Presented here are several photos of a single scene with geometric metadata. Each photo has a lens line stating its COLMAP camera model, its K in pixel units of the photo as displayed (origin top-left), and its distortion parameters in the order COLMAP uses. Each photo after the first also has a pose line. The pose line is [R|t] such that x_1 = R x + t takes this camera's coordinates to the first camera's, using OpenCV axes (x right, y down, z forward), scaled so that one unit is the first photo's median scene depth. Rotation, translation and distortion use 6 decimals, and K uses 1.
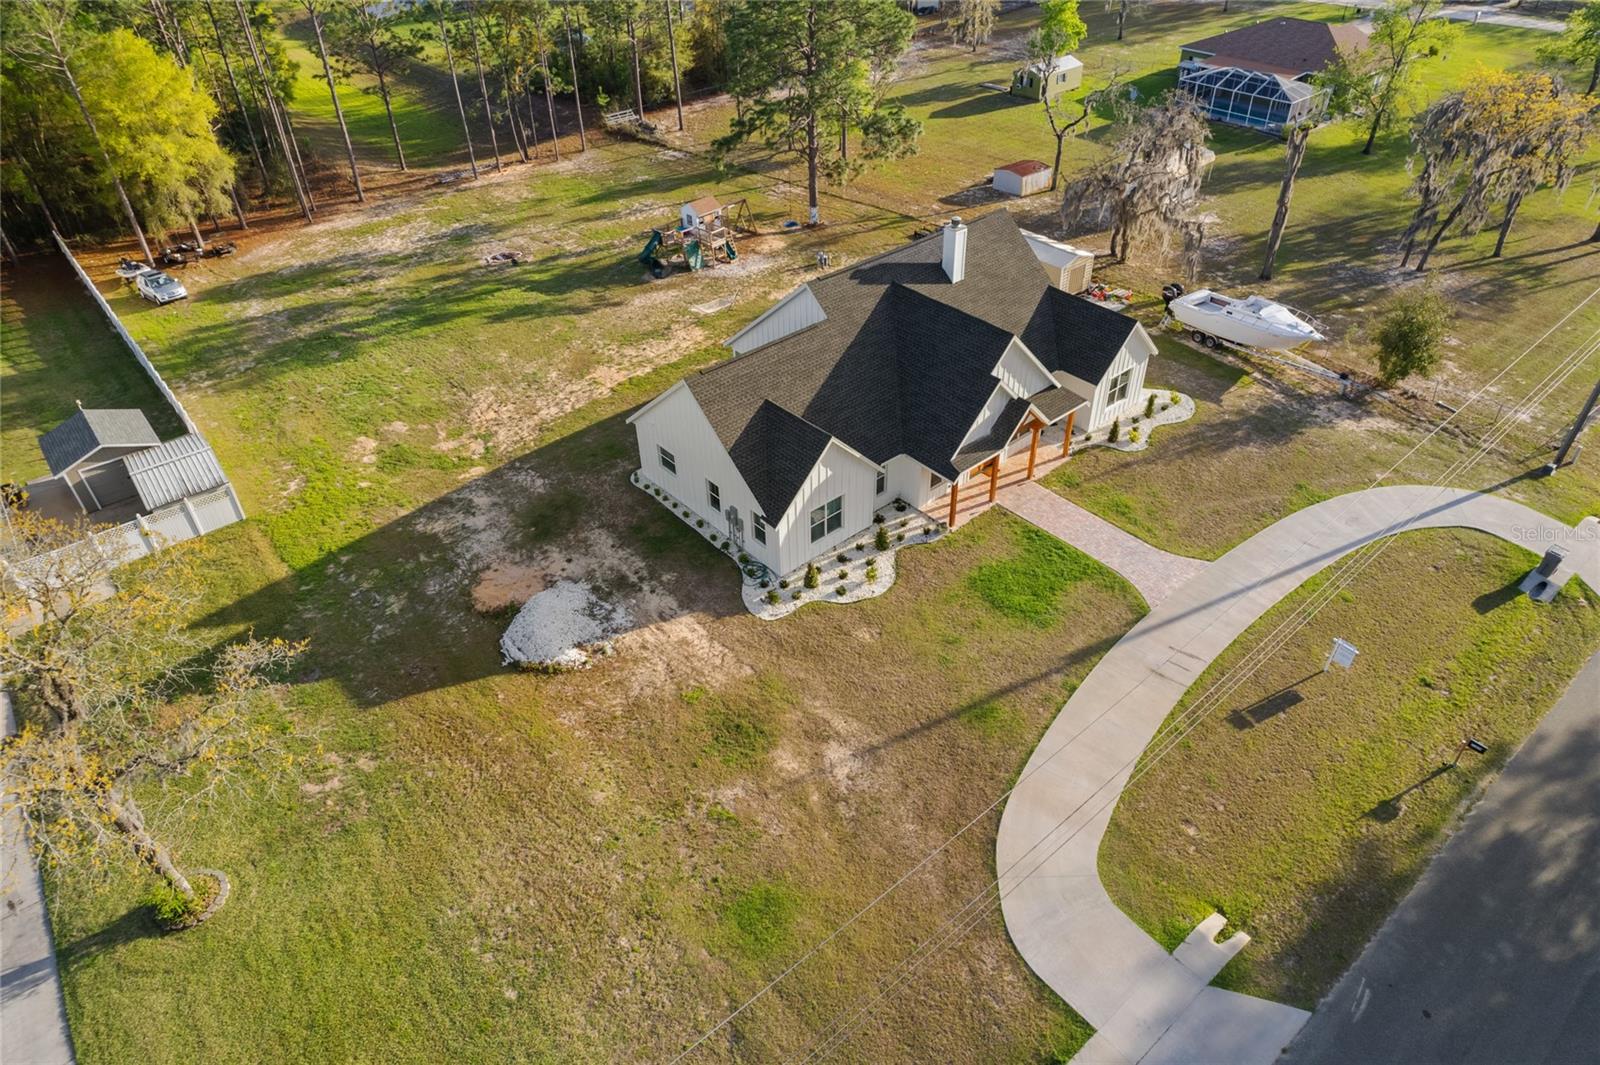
lens RADIAL K [[1019.6, 0, 809.9], [0, 1019.6, 537.6], [0, 0, 1]] dist [-0.072261, 0.064207]
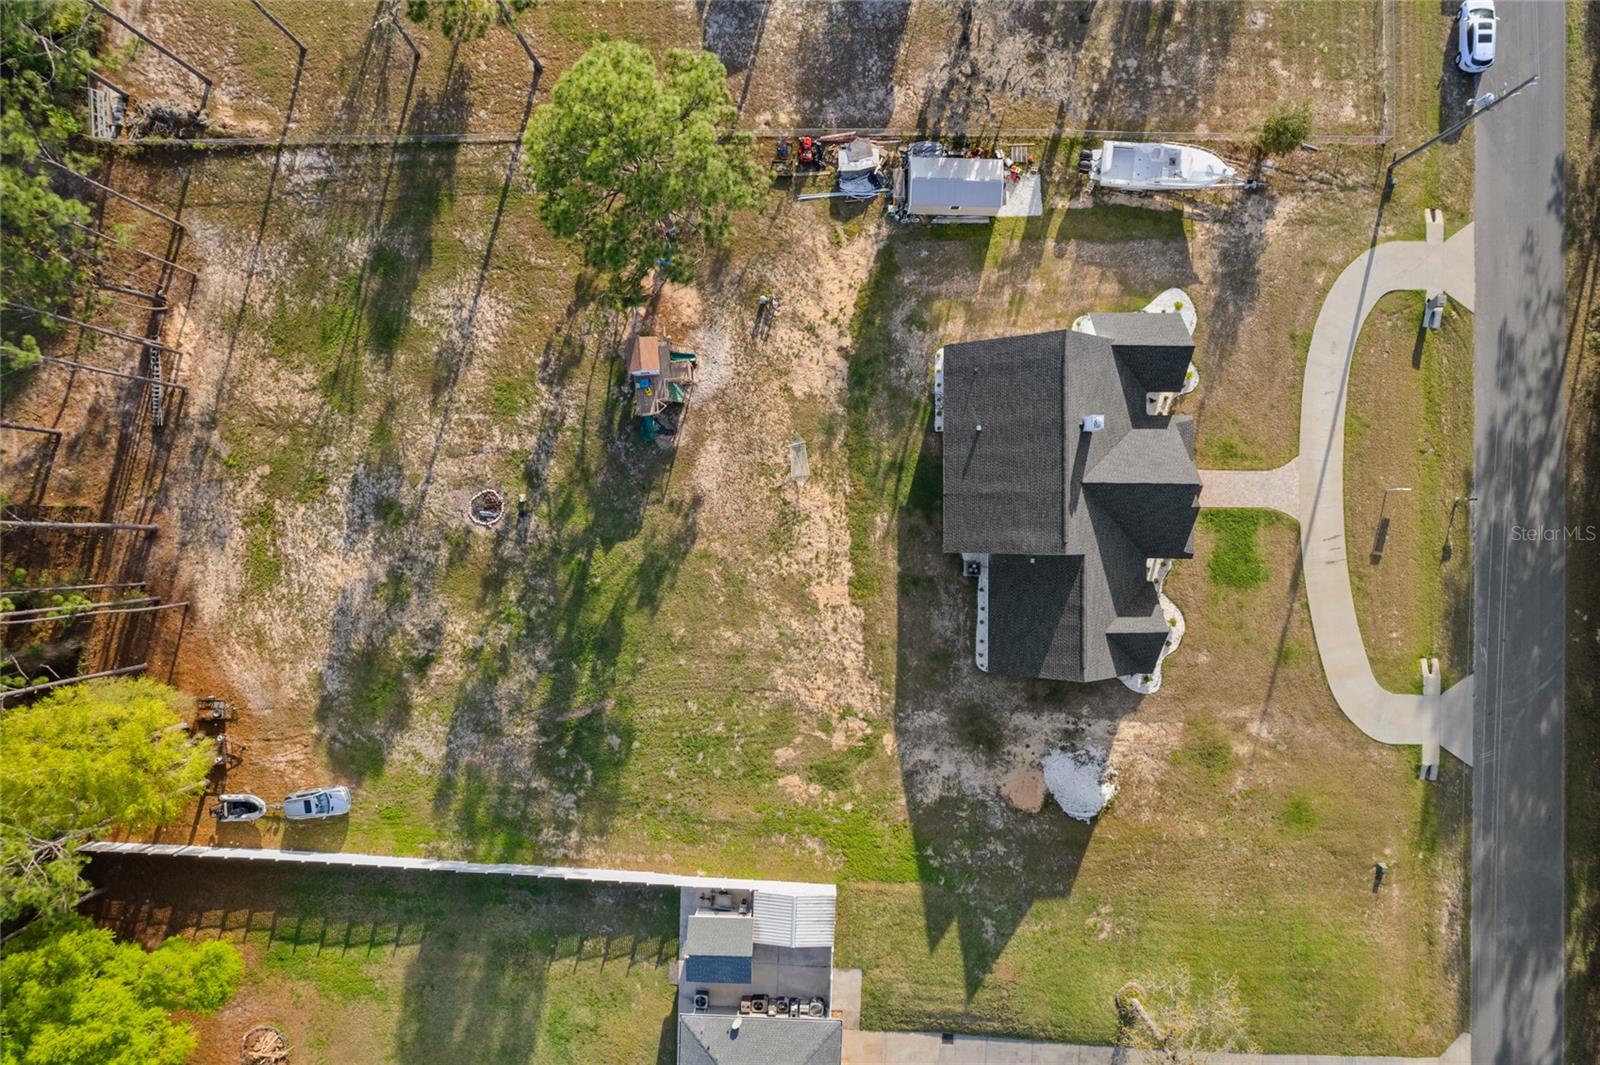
lens RADIAL K [[1019.6, 0, 809.9], [0, 1019.6, 537.6], [0, 0, 1]] dist [-0.072261, 0.064207]
pose [[0.660856, -0.750435, 0.010785, -0.221404], [0.458641, 0.415184, 0.785666, -1.437304], [-0.594069, -0.514266, 0.618557, 0.364856]]
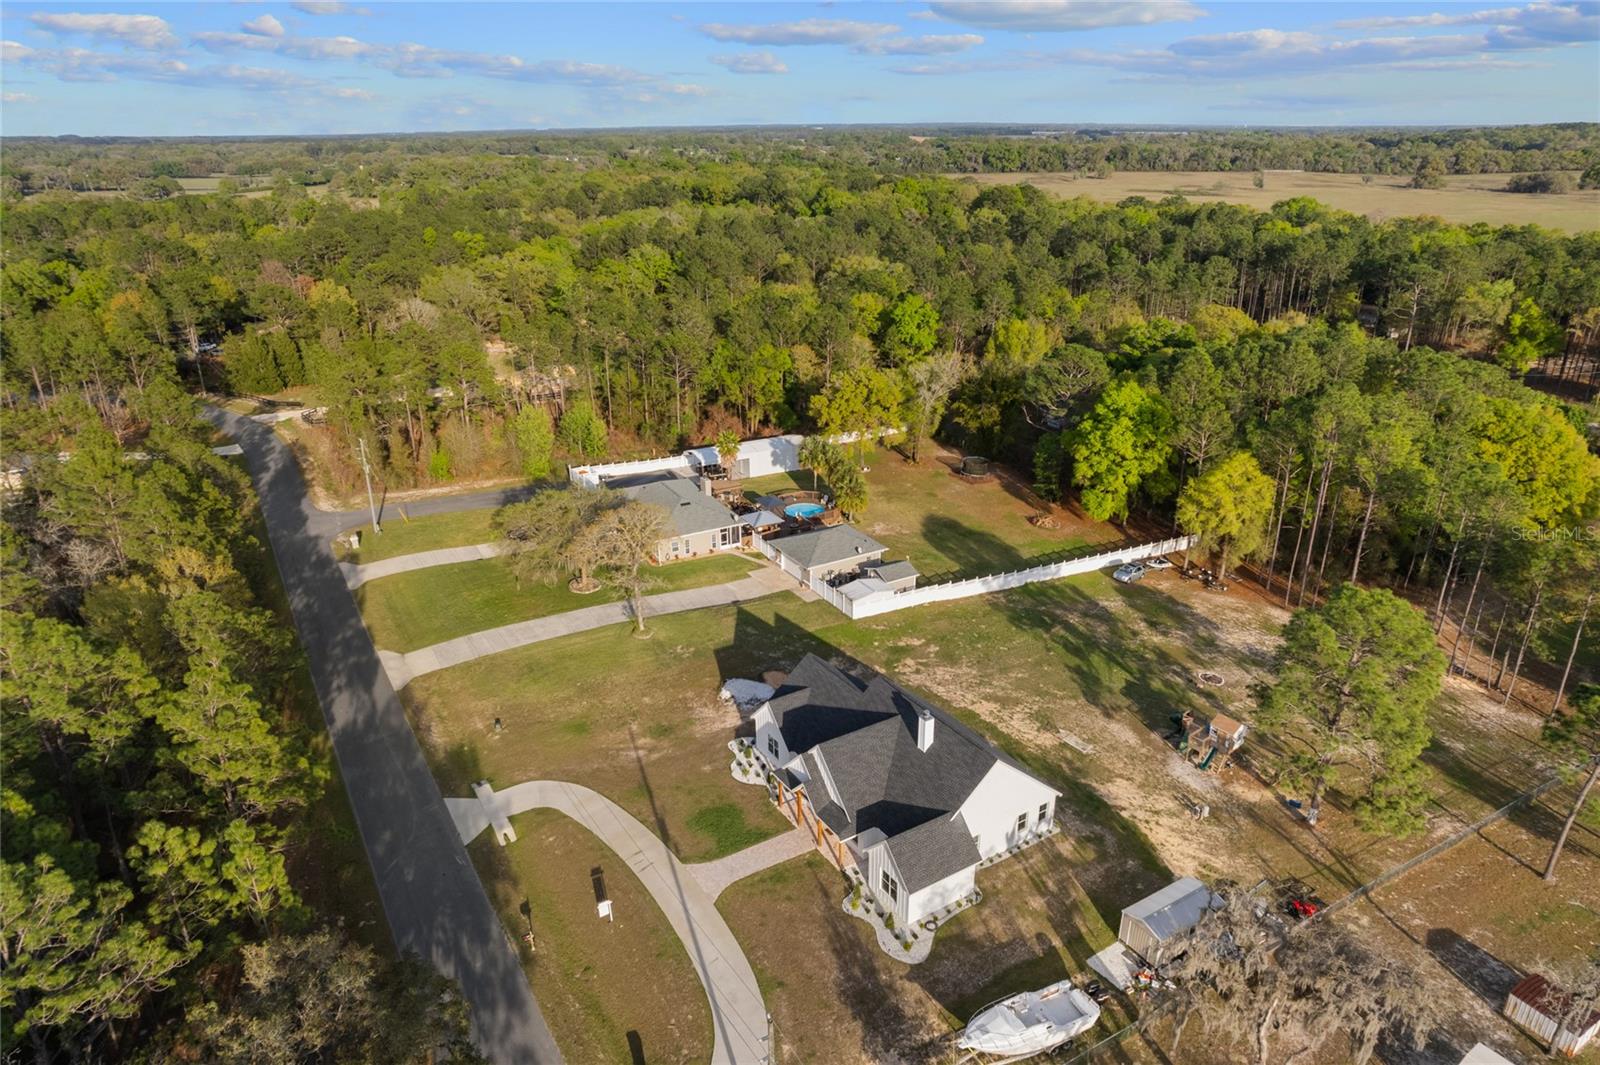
lens RADIAL K [[1019.6, 0, 809.9], [0, 1019.6, 537.6], [0, 0, 1]] dist [-0.072261, 0.064207]
pose [[-0.152996, 0.393718, -0.906410, 1.459288], [-0.604126, 0.688598, 0.401079, -1.009574], [0.782064, 0.608949, 0.132502, 0.516317]]
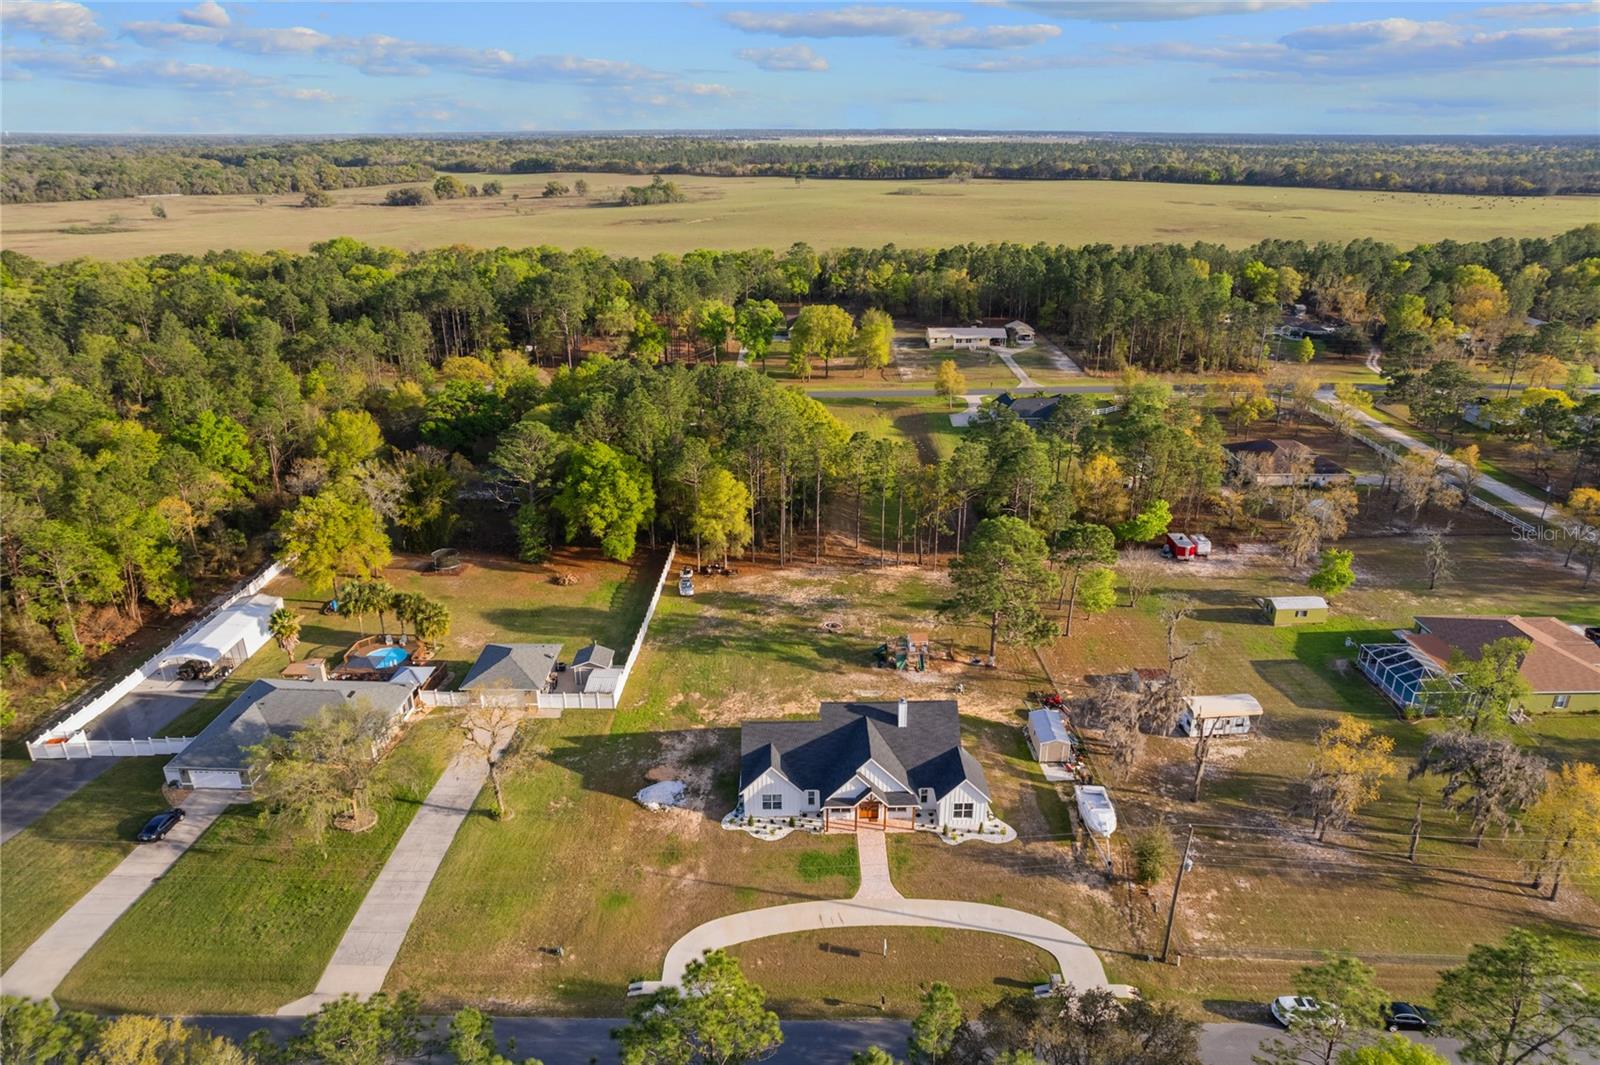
lens RADIAL K [[1019.6, 0, 809.9], [0, 1019.6, 537.6], [0, 0, 1]] dist [-0.072261, 0.064207]
pose [[0.767876, 0.258847, -0.585973, 1.159009], [-0.407689, 0.903035, -0.135341, -0.257258], [0.494122, 0.342820, 0.798948, -0.898196]]
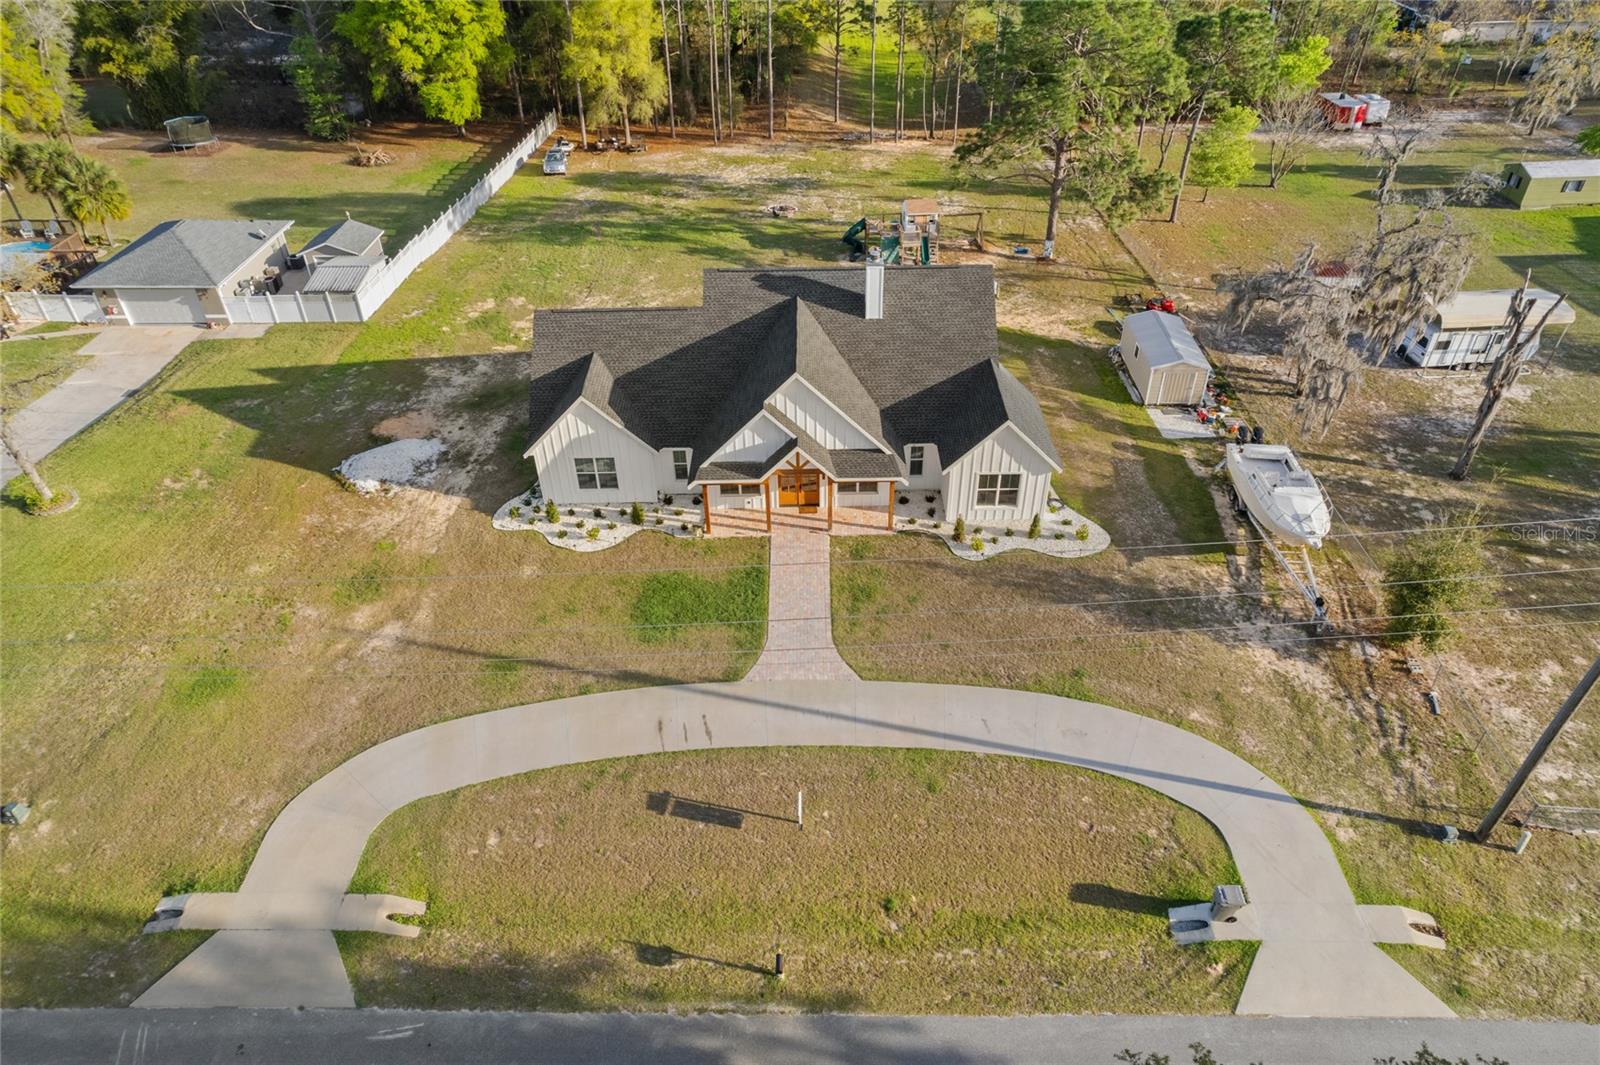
lens RADIAL K [[1019.6, 0, 809.9], [0, 1019.6, 537.6], [0, 0, 1]] dist [-0.072261, 0.064207]
pose [[0.759801, 0.408303, -0.505955, 0.705661], [-0.404113, 0.906205, 0.124439, -0.168707], [0.509308, 0.109914, 0.853536, 0.181598]]
